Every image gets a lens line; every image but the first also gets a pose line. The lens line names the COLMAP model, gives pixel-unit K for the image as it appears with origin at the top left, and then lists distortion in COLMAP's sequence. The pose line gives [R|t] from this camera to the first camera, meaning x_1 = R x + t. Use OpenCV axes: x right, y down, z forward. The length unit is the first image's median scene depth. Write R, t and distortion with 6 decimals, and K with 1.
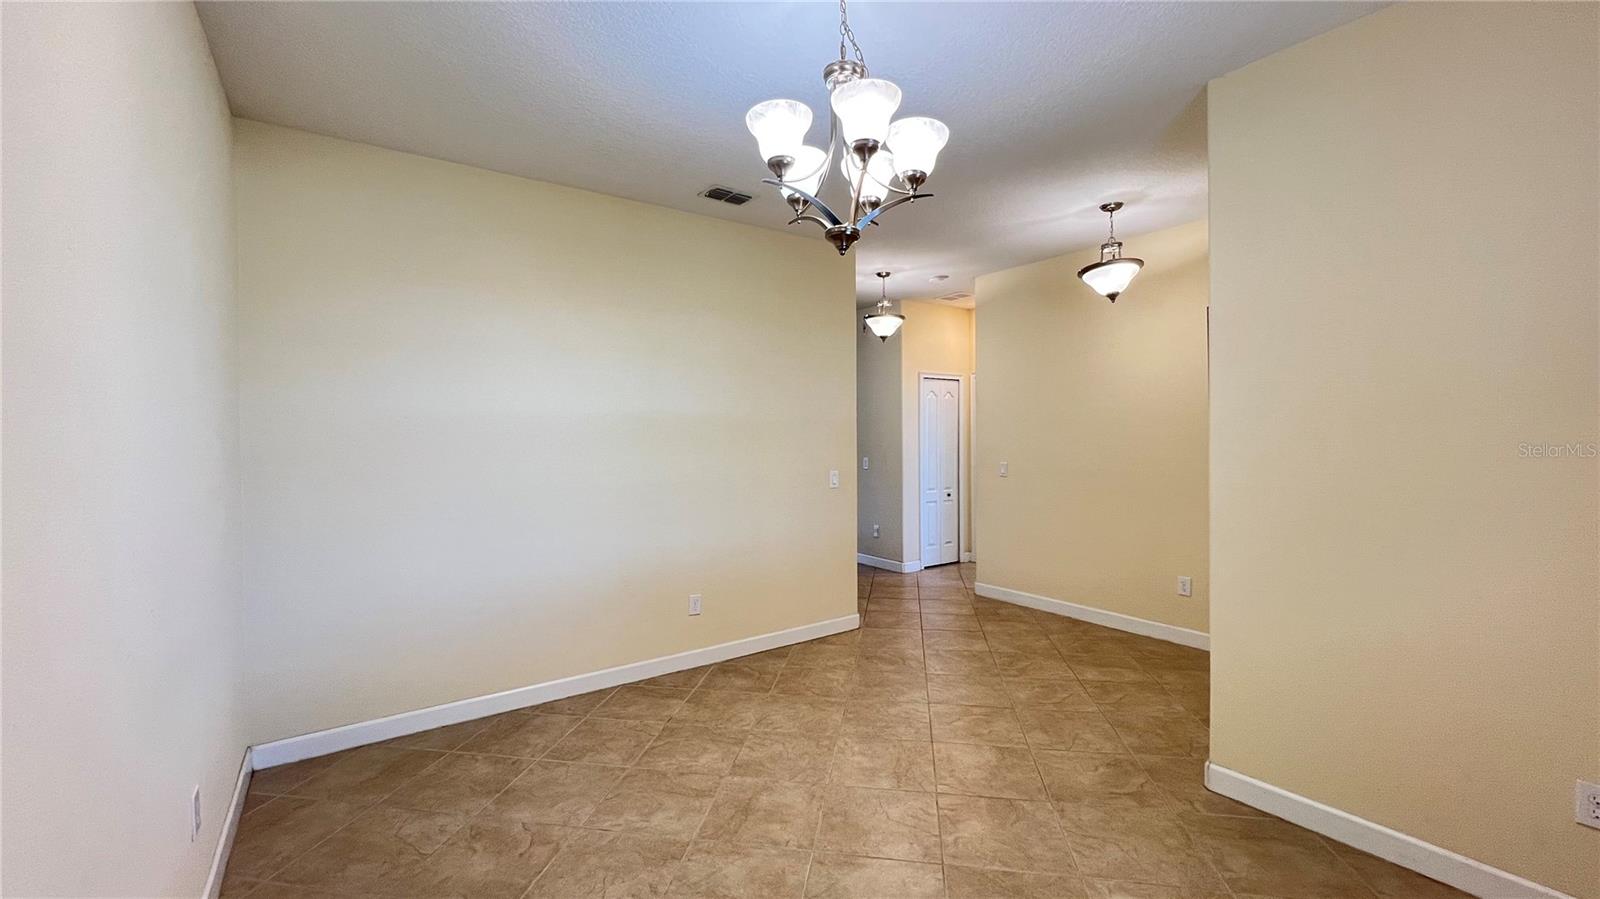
lens RADIAL K [[642.4, 0, 794.4], [0, 642.4, 448.7], [0, 0, 1]] dist [-0.001842, 0.000959]
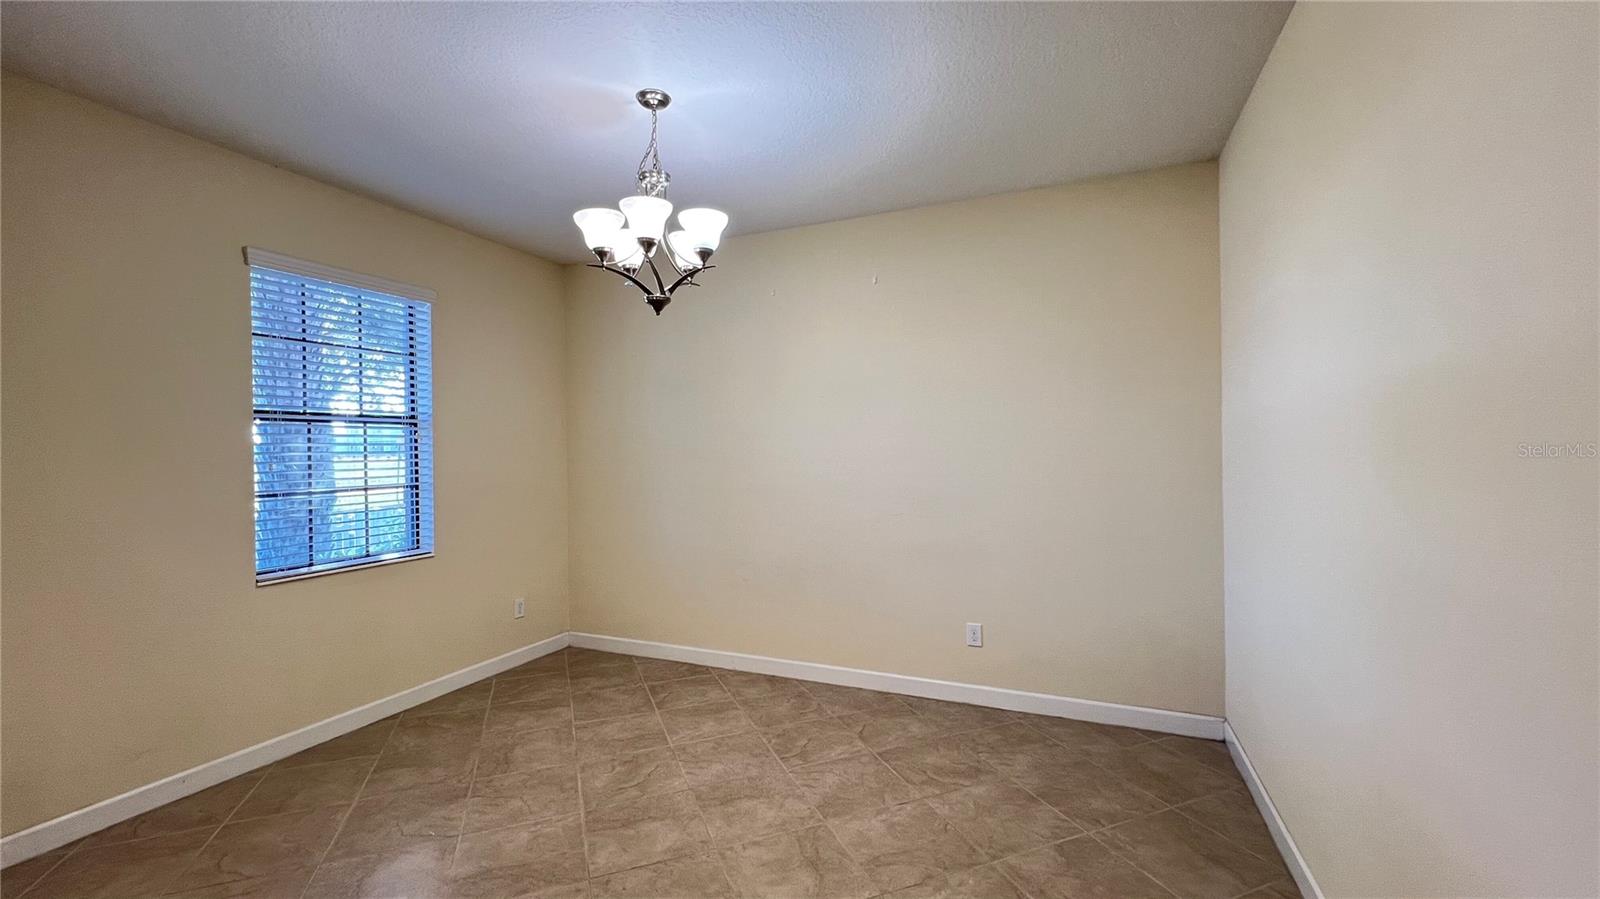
lens RADIAL K [[642.4, 0, 794.4], [0, 642.4, 448.7], [0, 0, 1]] dist [-0.001842, 0.000959]
pose [[-0.854776, 0.018146, -0.518680, 0.317195], [0.008656, 0.999748, 0.020711, -0.030143], [0.518925, 0.013213, -0.854717, 1.374236]]
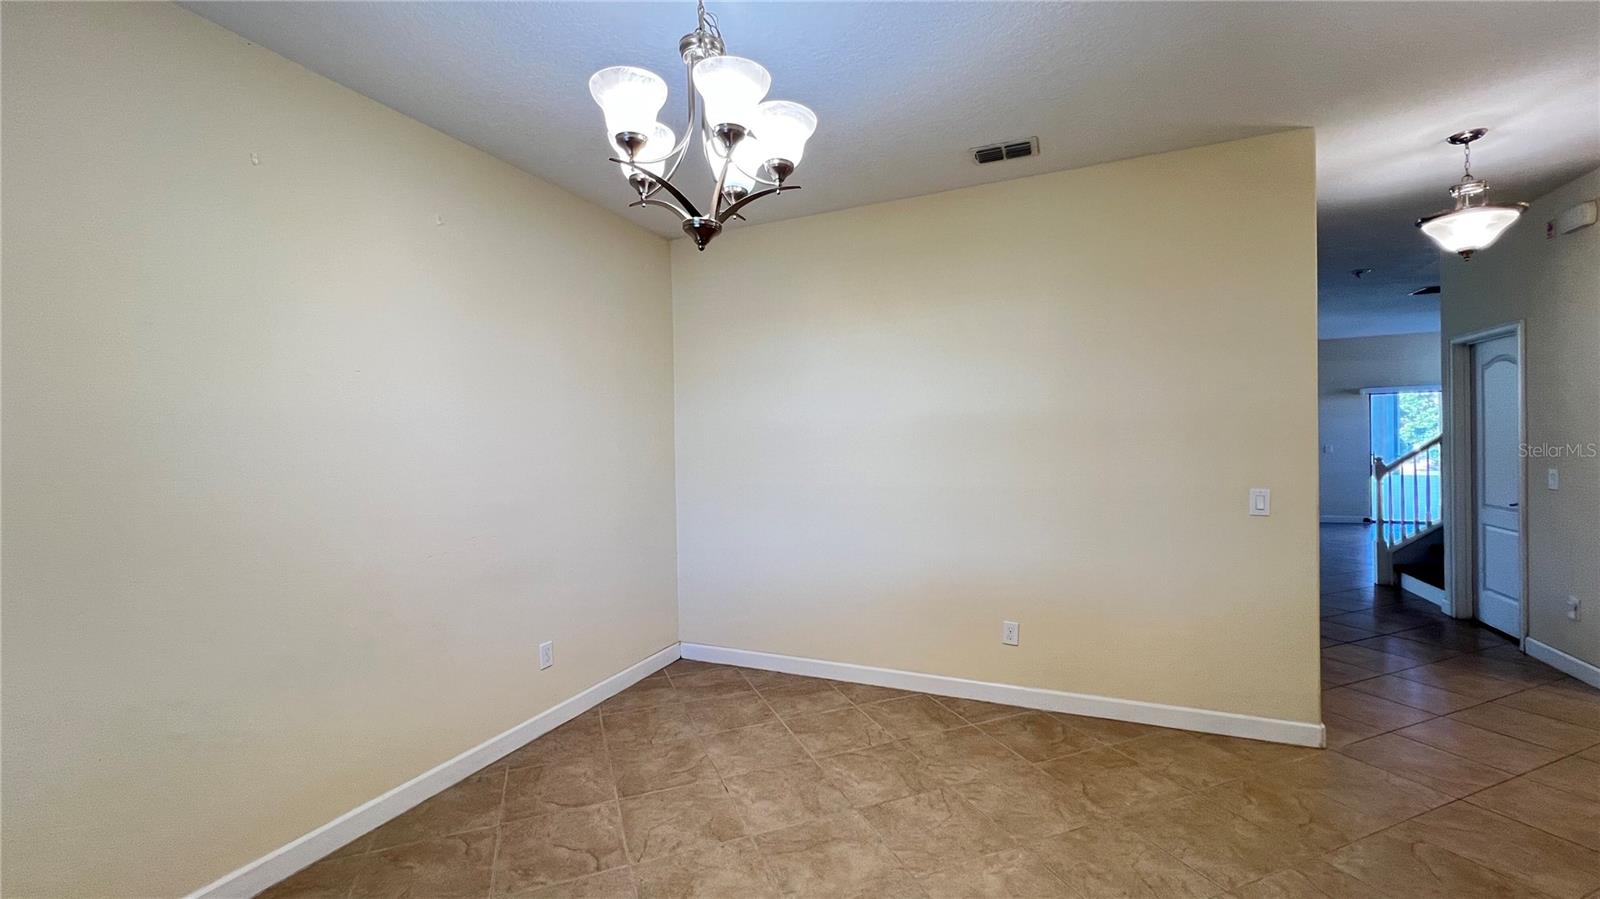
lens RADIAL K [[642.4, 0, 794.4], [0, 642.4, 448.7], [0, 0, 1]] dist [-0.001842, 0.000959]
pose [[0.511814, 0.008674, -0.859053, 0.553174], [-0.001083, 0.999955, 0.009452, -0.016526], [0.859096, -0.003907, 0.511800, 0.390440]]
